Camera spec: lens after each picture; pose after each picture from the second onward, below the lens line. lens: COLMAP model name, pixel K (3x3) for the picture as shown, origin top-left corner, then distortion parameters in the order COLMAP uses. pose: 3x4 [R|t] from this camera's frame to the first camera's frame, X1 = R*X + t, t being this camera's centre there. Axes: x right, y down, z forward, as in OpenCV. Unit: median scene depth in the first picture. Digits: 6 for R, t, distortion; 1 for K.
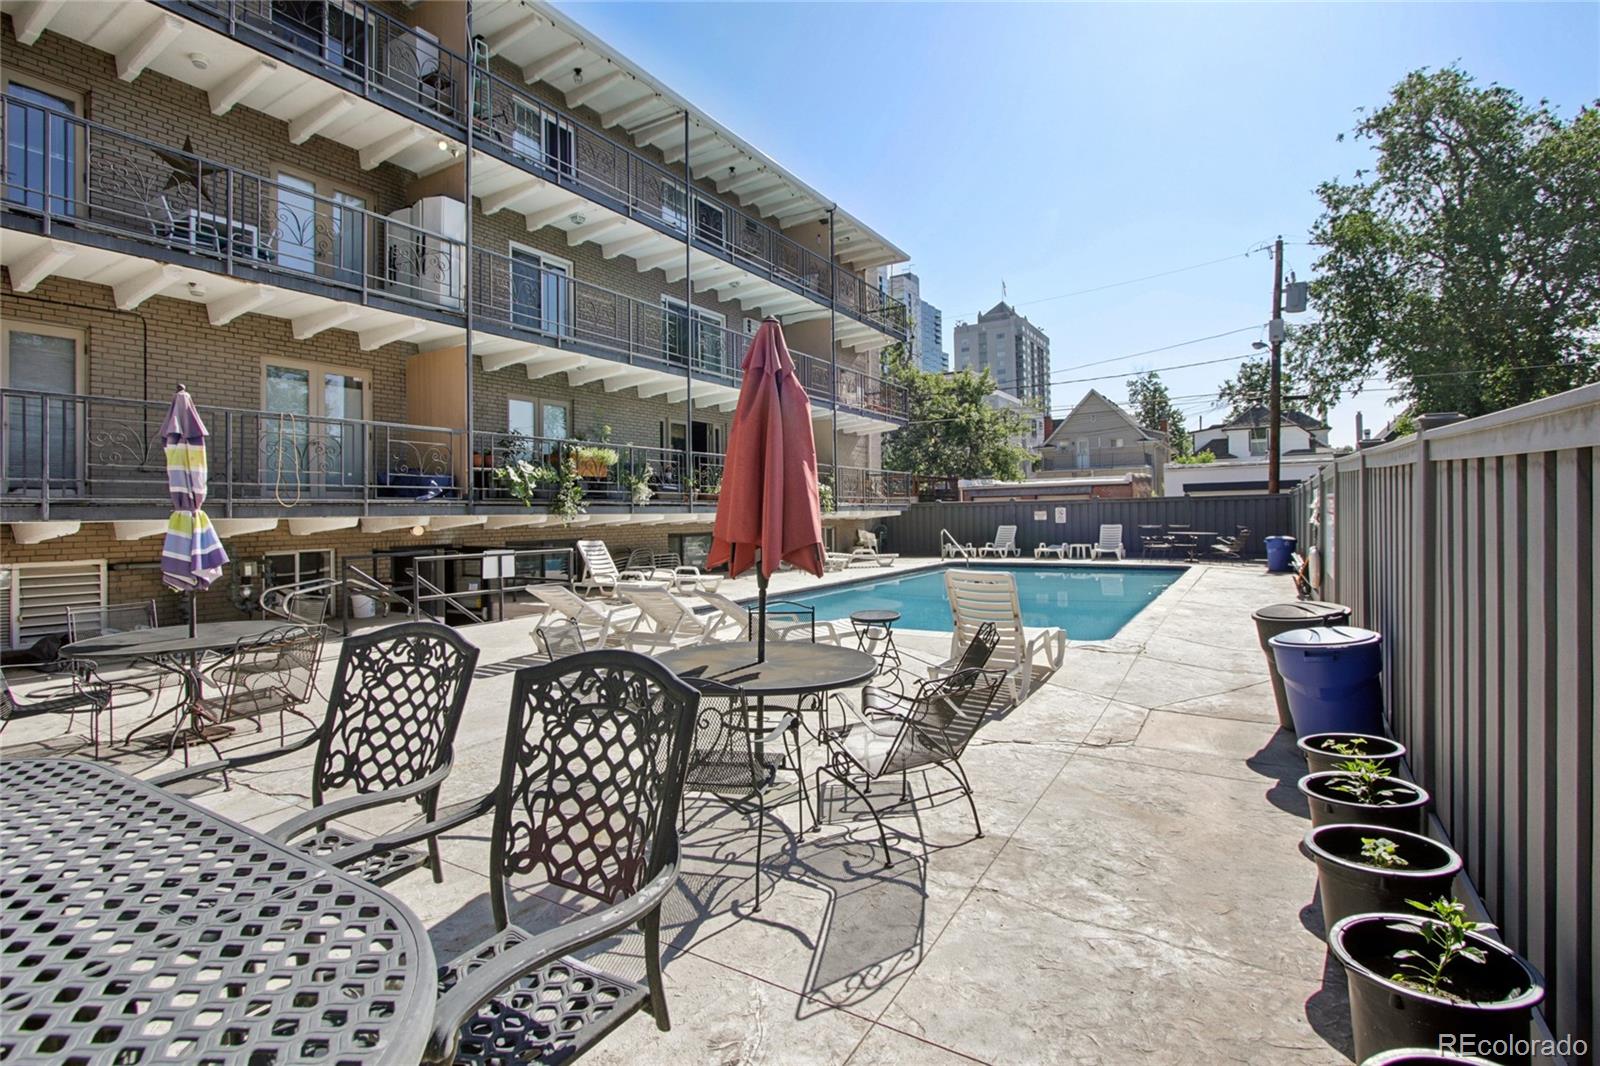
lens RADIAL K [[760.0, 0, 800.0], [0, 760.0, 533.0], [0, 0, 1]] dist [-0.025992, -0.000510]
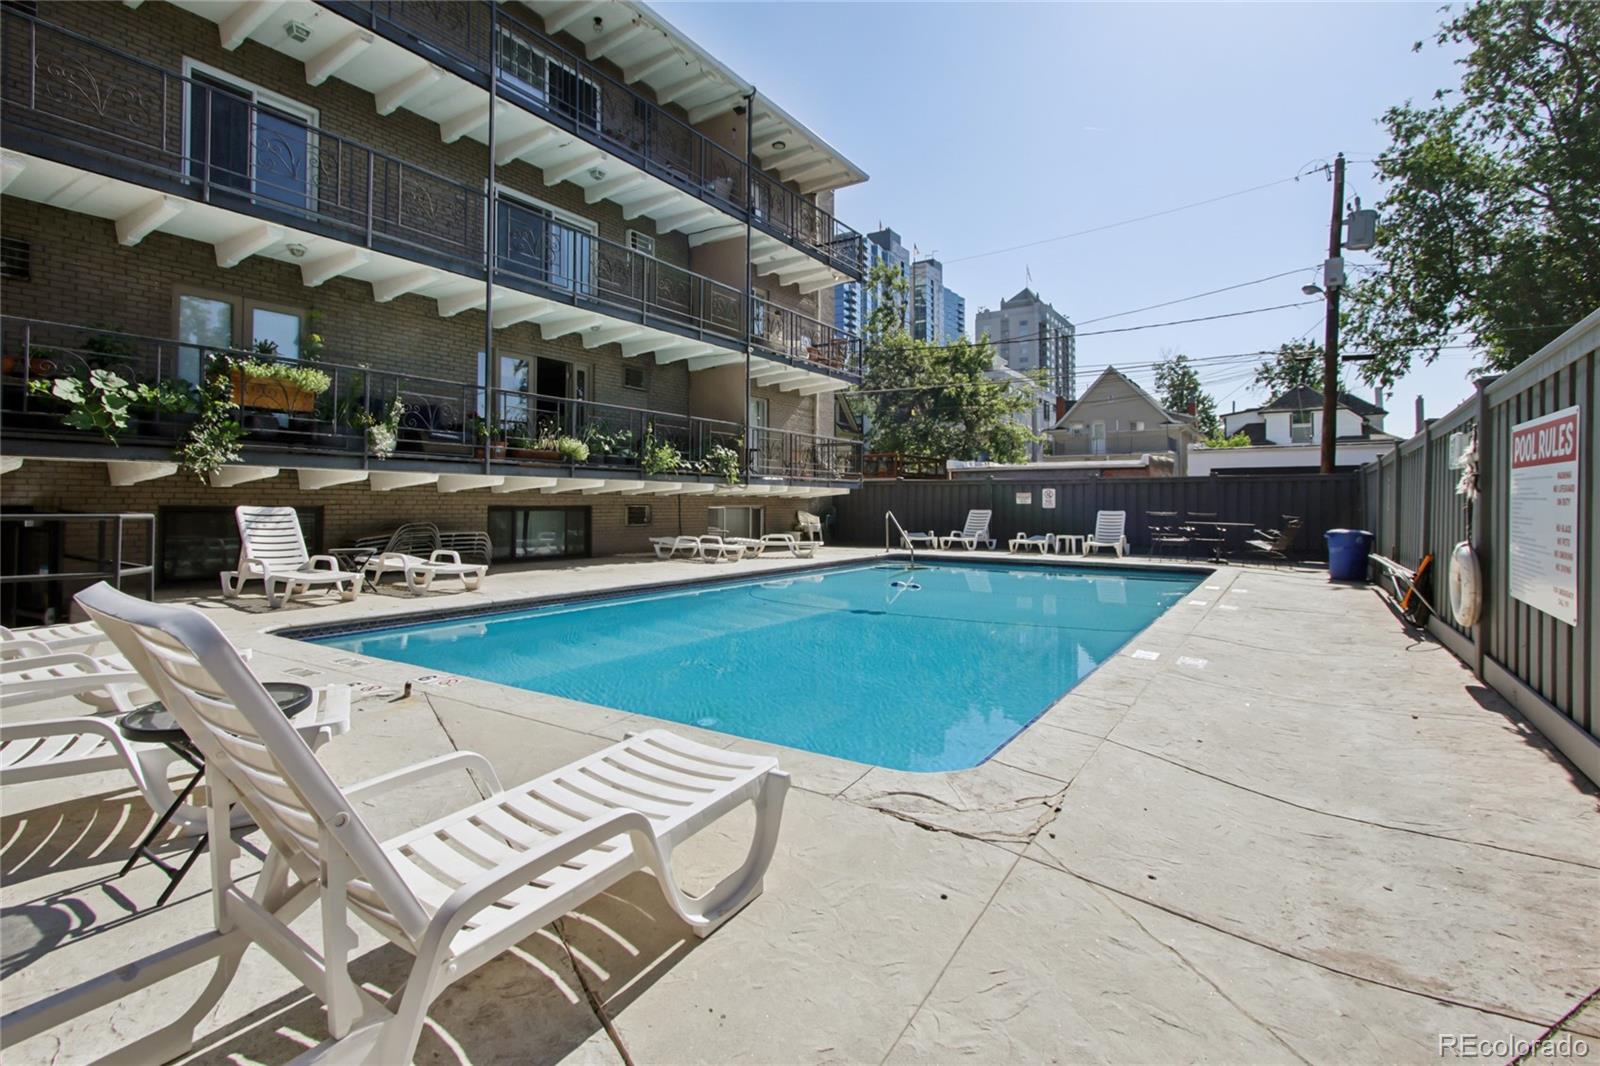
lens RADIAL K [[757.2, 0, 800.2], [0, 757.2, 501.2], [0, 0, 1]] dist [-0.000291, 0.000735]
pose [[0.999238, 0.023025, -0.031521, 0.084515], [-0.023850, 0.999377, -0.026029, 0.004771], [0.030902, 0.026761, 0.999164, 0.156769]]
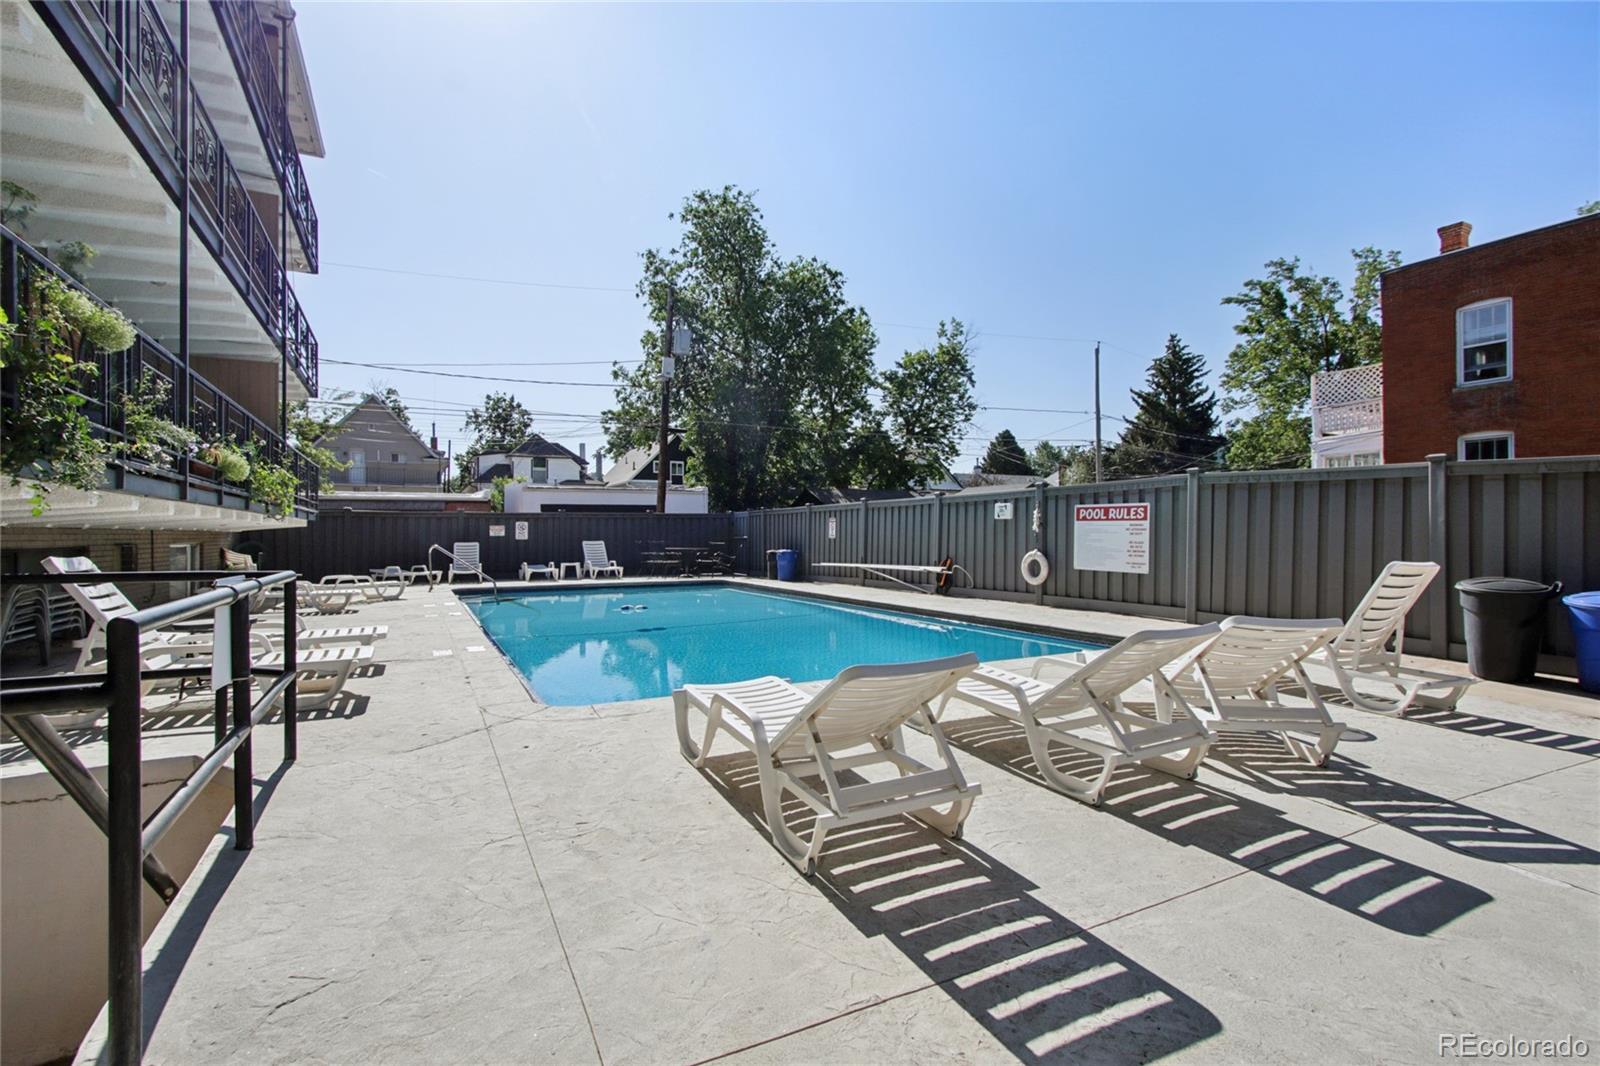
lens RADIAL K [[738.1, 0, 793.3], [0, 738.1, 533.9], [0, 0, 1]] dist [0.001700, 0.000217]
pose [[0.519214, 0.014478, 0.854522, -0.160634], [0.015441, 0.999534, -0.026317, 0.005427], [-0.854505, 0.026859, 0.518748, 0.234457]]
